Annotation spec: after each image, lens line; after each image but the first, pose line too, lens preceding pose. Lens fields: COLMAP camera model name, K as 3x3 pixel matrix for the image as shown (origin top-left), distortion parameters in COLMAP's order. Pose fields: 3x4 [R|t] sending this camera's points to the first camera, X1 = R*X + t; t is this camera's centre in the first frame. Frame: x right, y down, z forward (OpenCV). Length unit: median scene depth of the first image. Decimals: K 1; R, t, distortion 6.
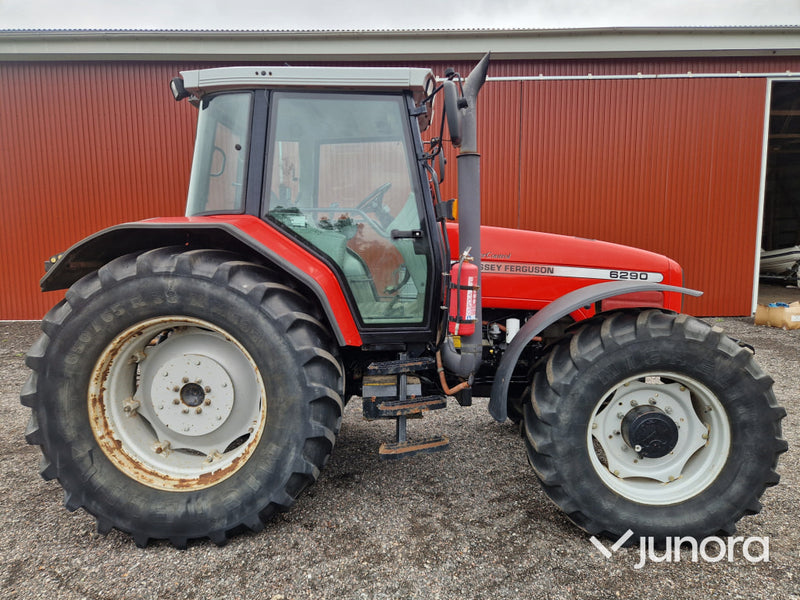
lens RADIAL K [[539.8, 0, 398.2], [0, 539.8, 300.7], [0, 0, 1]] dist [0.082823, -0.074239]
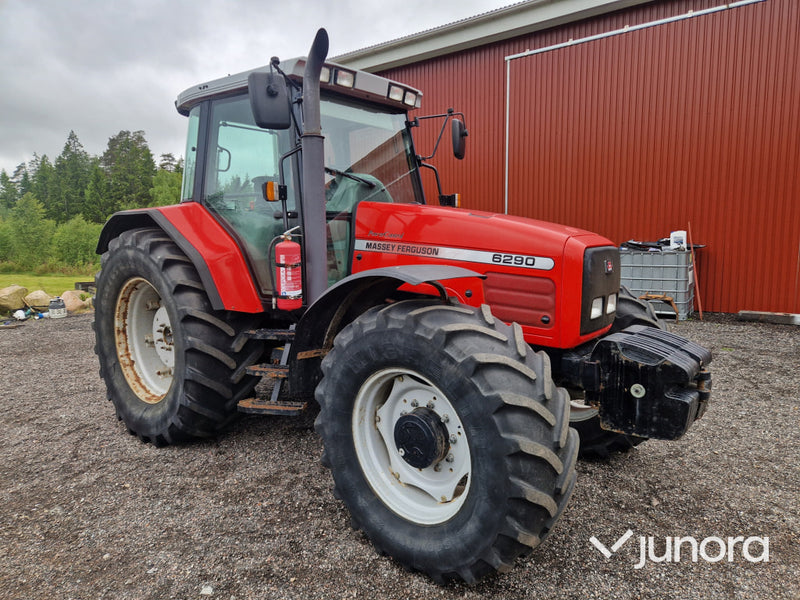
lens RADIAL K [[534.0, 0, 400.0], [0, 534.0, 300.0], [0, 0, 1]] dist [0.076203, -0.069241]
pose [[0.782515, 0.076054, -0.617969, 0.955554], [-0.052787, 0.997042, 0.055864, -0.026491], [0.620389, -0.011094, 0.784215, 0.316010]]
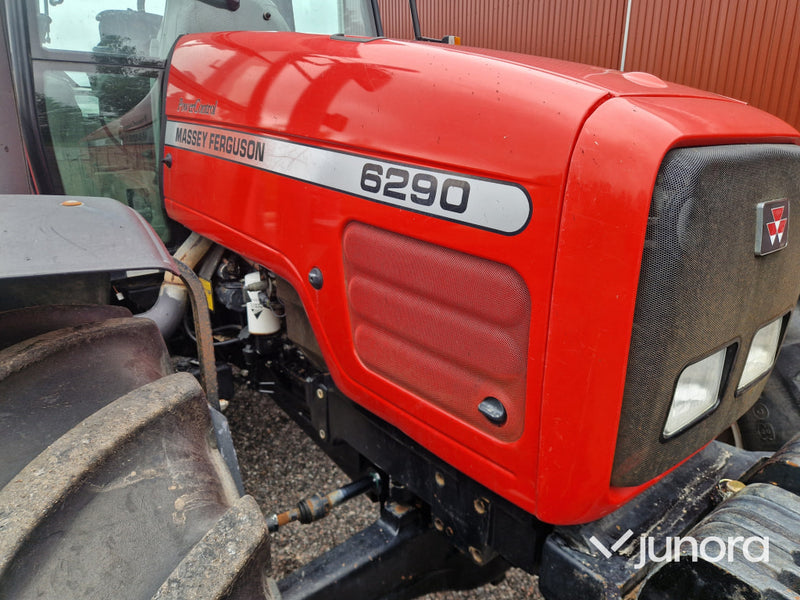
lens RADIAL K [[539.8, 0, 398.2], [0, 539.8, 300.7], [0, 0, 1]] dist [0.082823, -0.074239]
pose [[0.641087, 0.233700, -0.731021, 0.729290], [-0.059902, 0.964841, 0.255916, -0.070229], [0.765127, -0.120275, 0.632546, 1.014278]]
